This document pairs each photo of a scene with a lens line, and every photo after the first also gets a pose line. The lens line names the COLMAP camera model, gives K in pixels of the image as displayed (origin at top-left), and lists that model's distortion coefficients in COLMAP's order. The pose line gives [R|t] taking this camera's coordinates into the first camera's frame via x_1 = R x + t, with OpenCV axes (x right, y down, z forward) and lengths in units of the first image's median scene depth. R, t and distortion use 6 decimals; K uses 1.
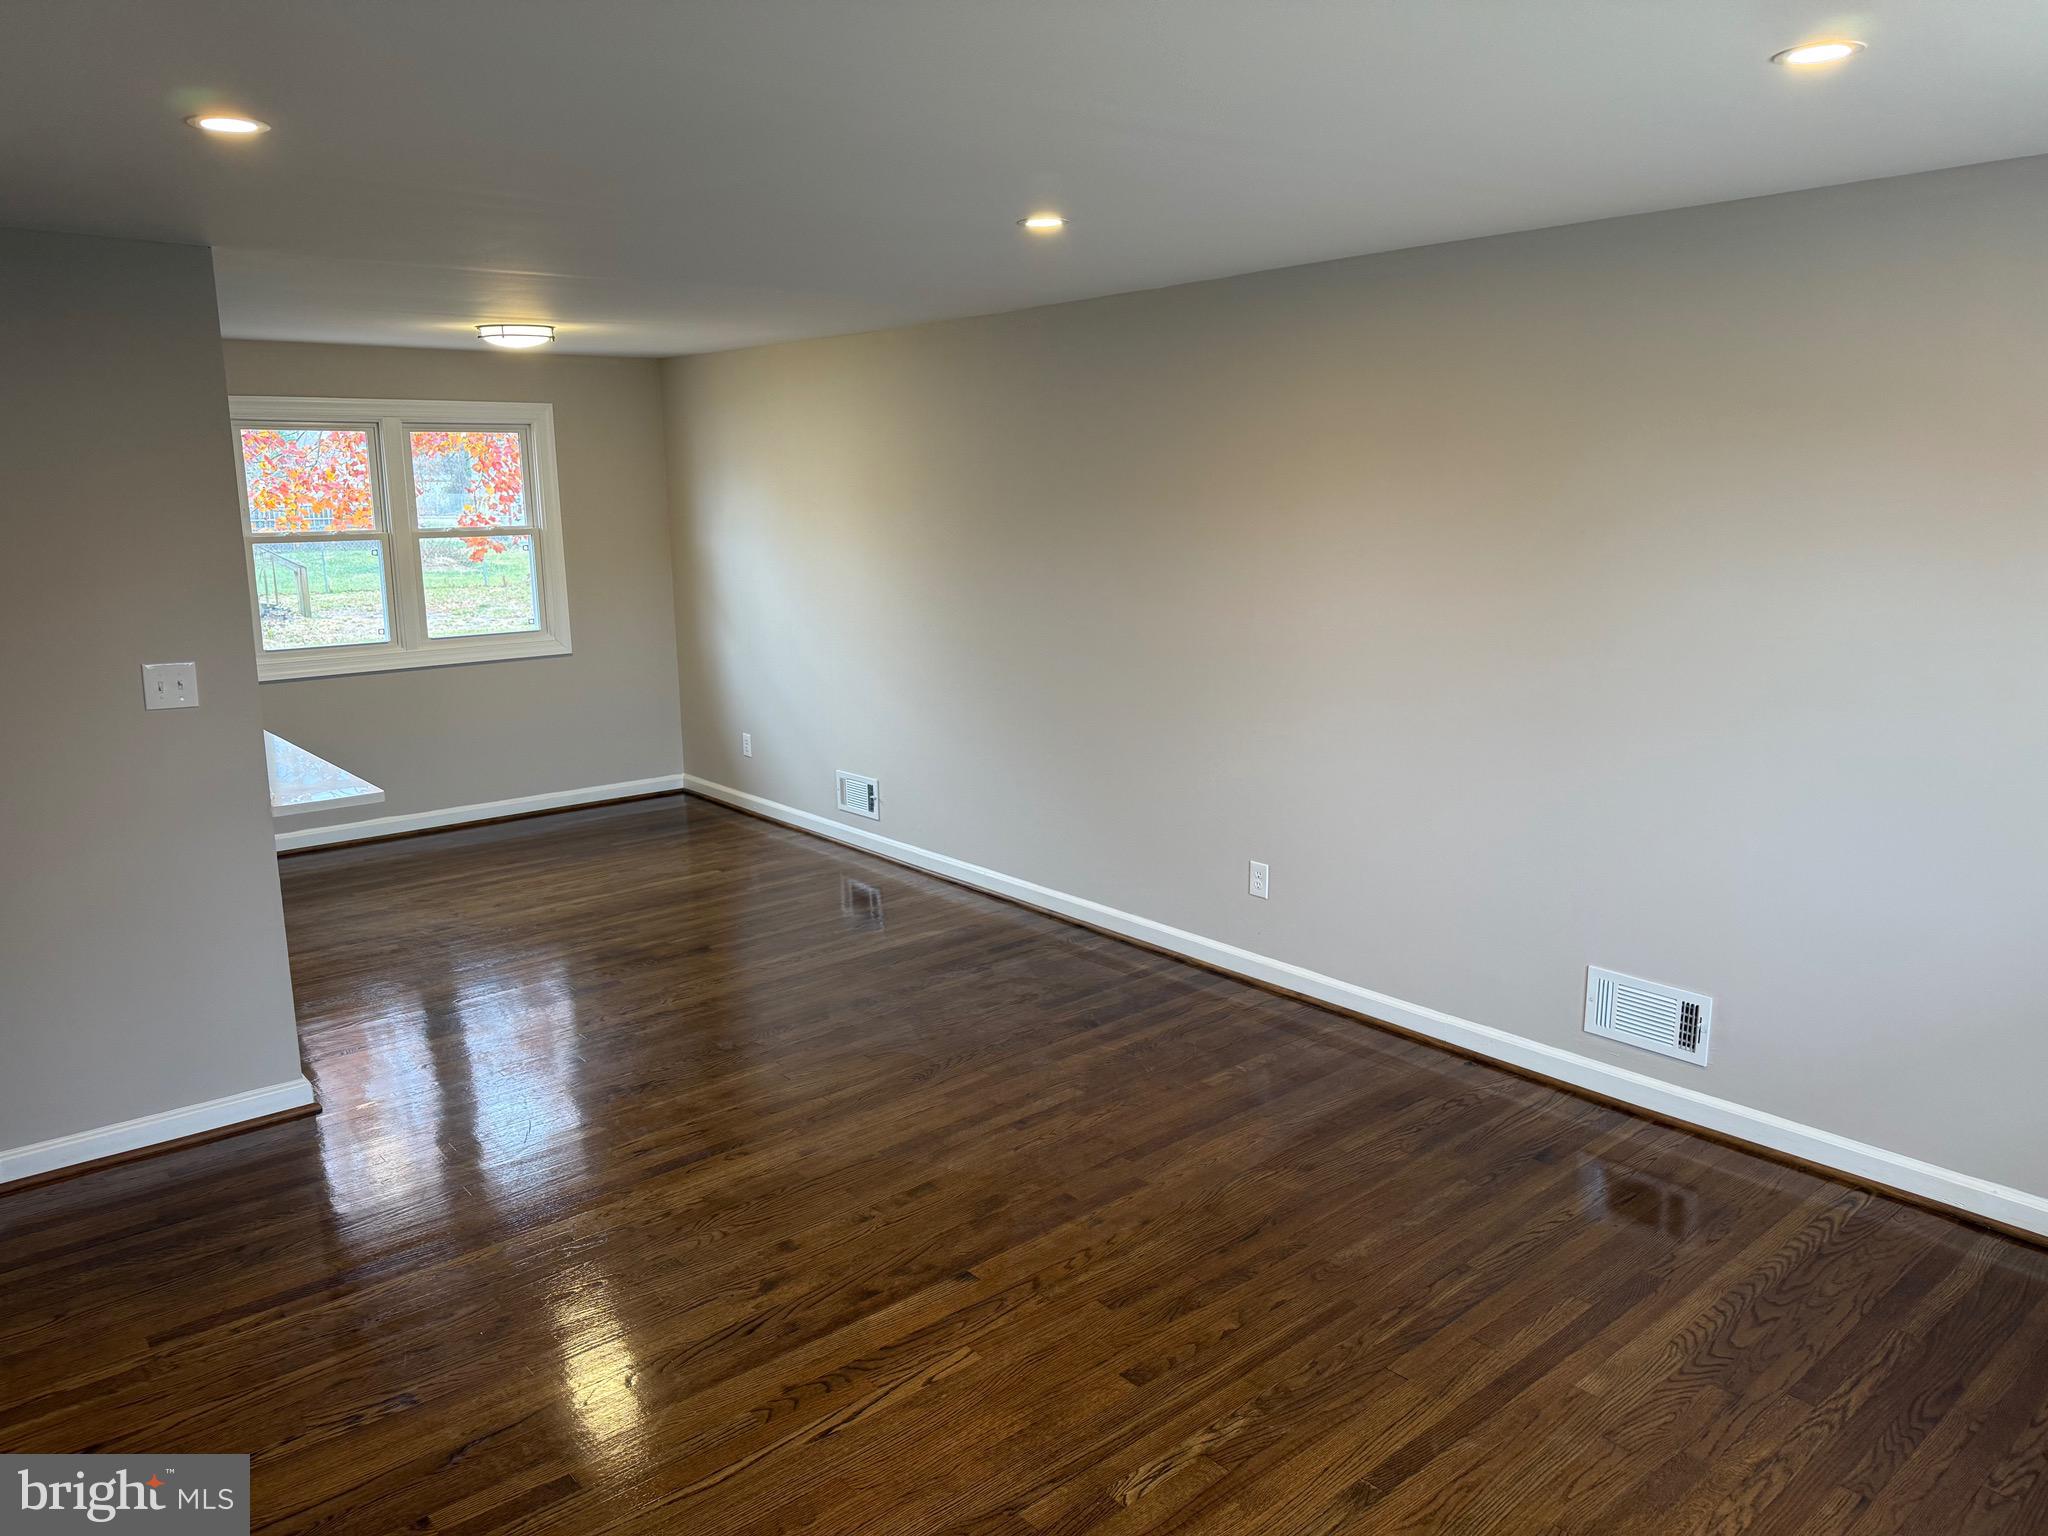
lens RADIAL K [[1426.3, 0, 1031.6], [0, 1426.3, 772.7], [0, 0, 1]] dist [0.097337, -0.144018]
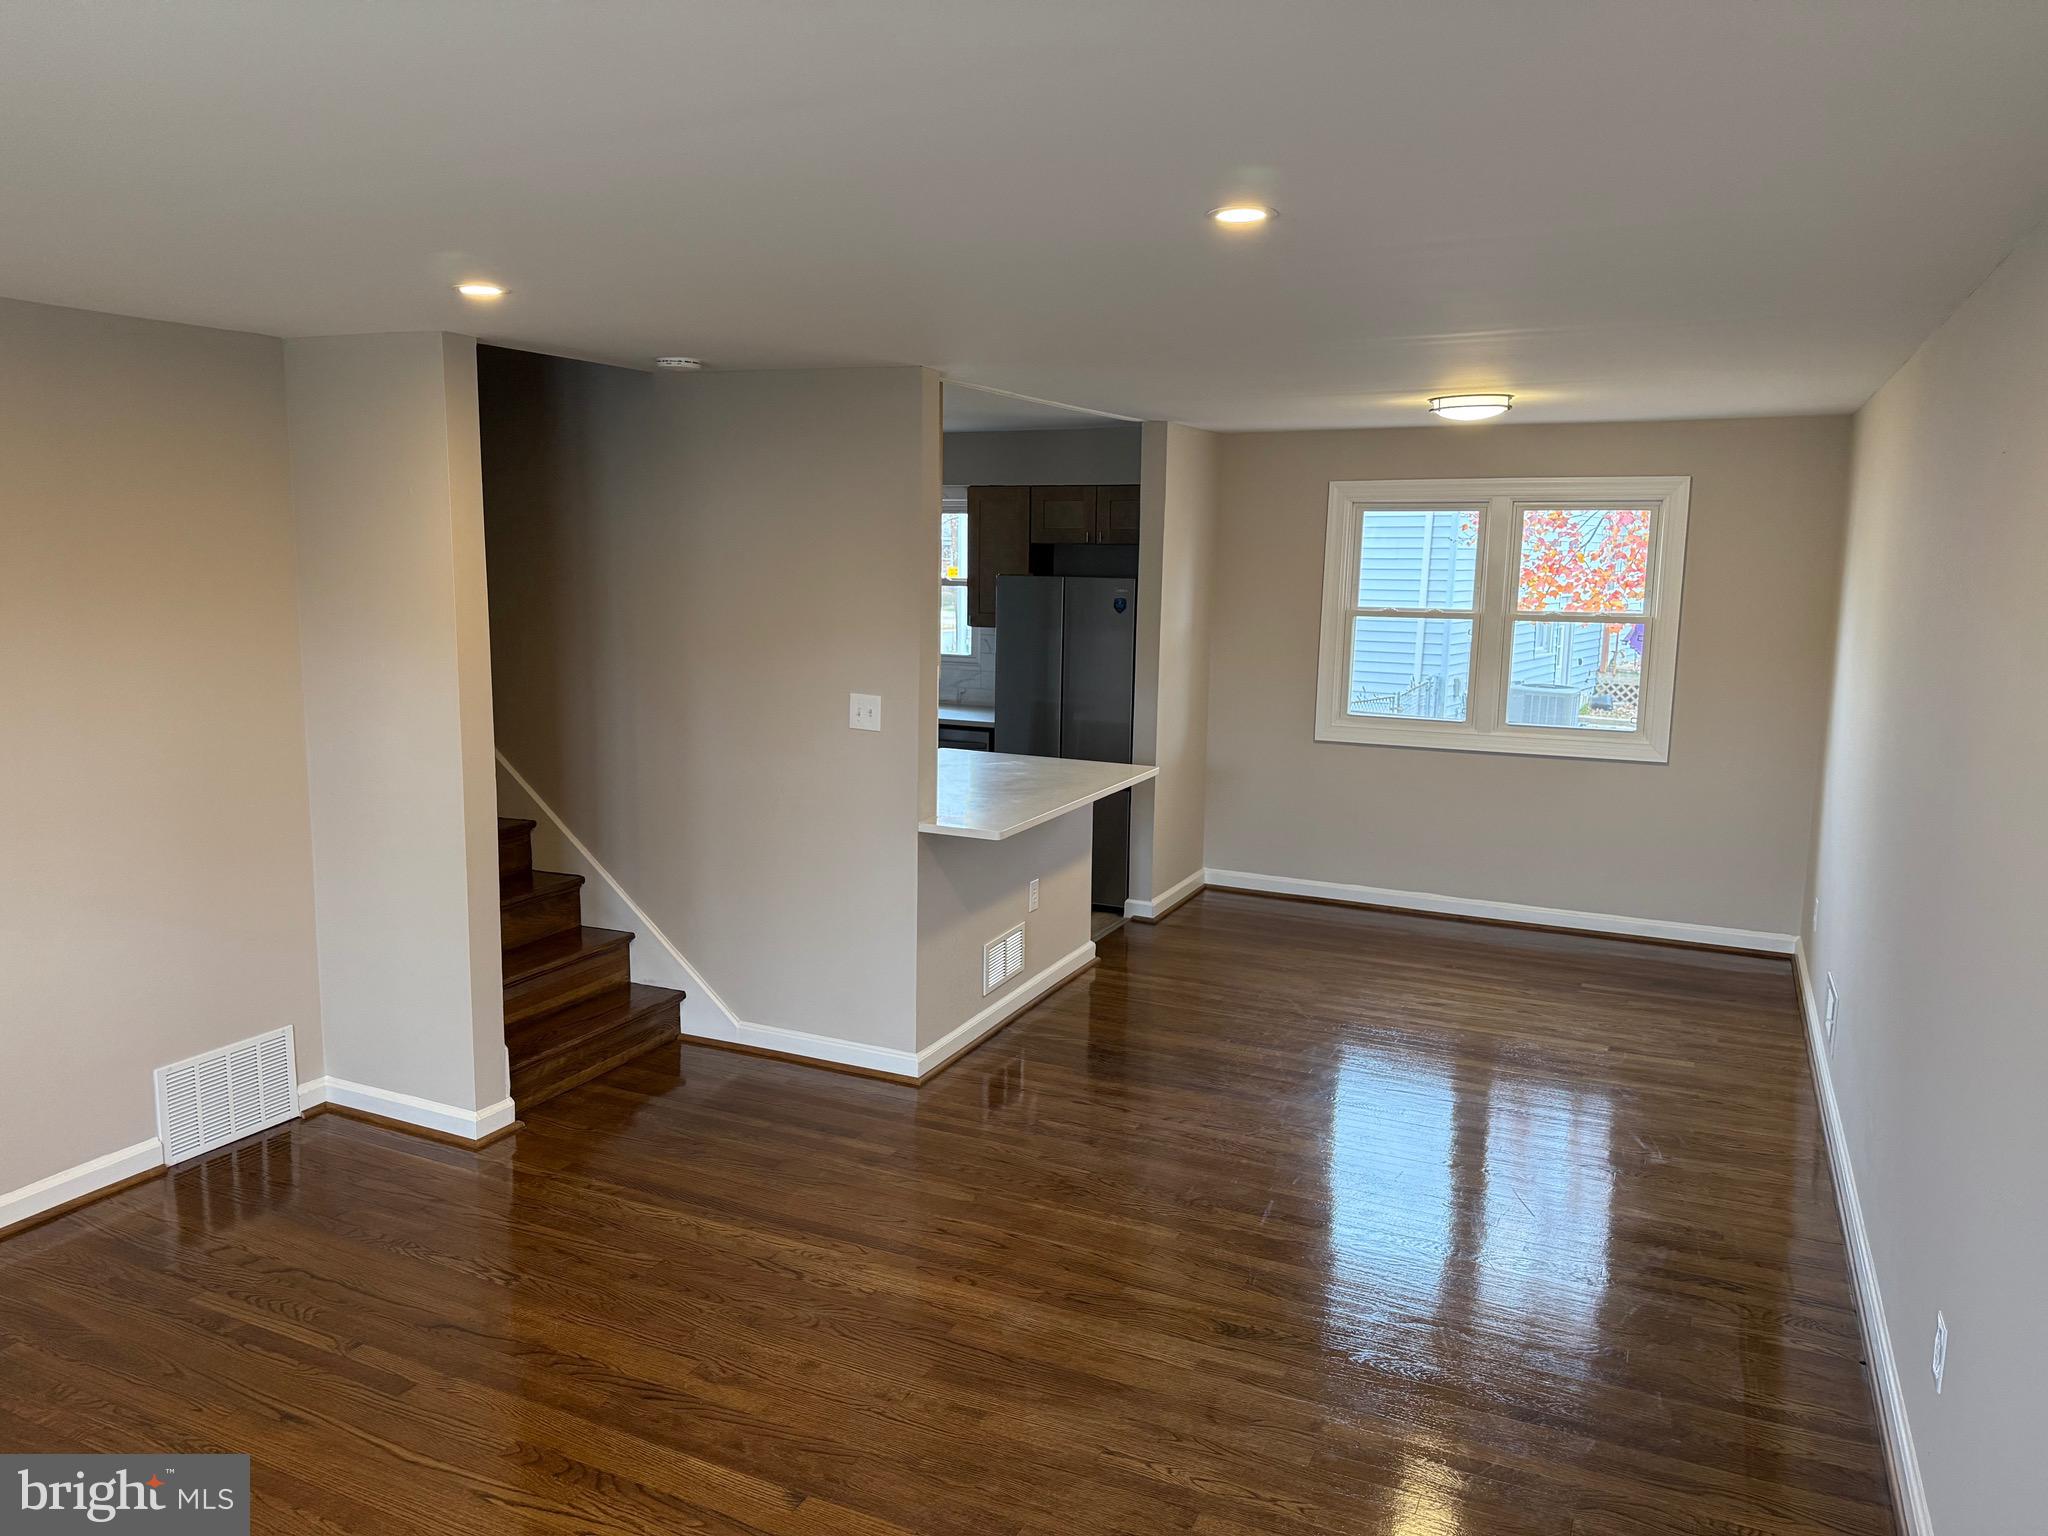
lens RADIAL K [[1426.3, 0, 1031.6], [0, 1426.3, 772.7], [0, 0, 1]] dist [0.097337, -0.144018]
pose [[0.412778, 0.157627, -0.897089, 0.331391], [-0.204475, 0.975809, 0.077374, -0.074437], [0.887584, 0.151493, 0.435023, 0.325081]]
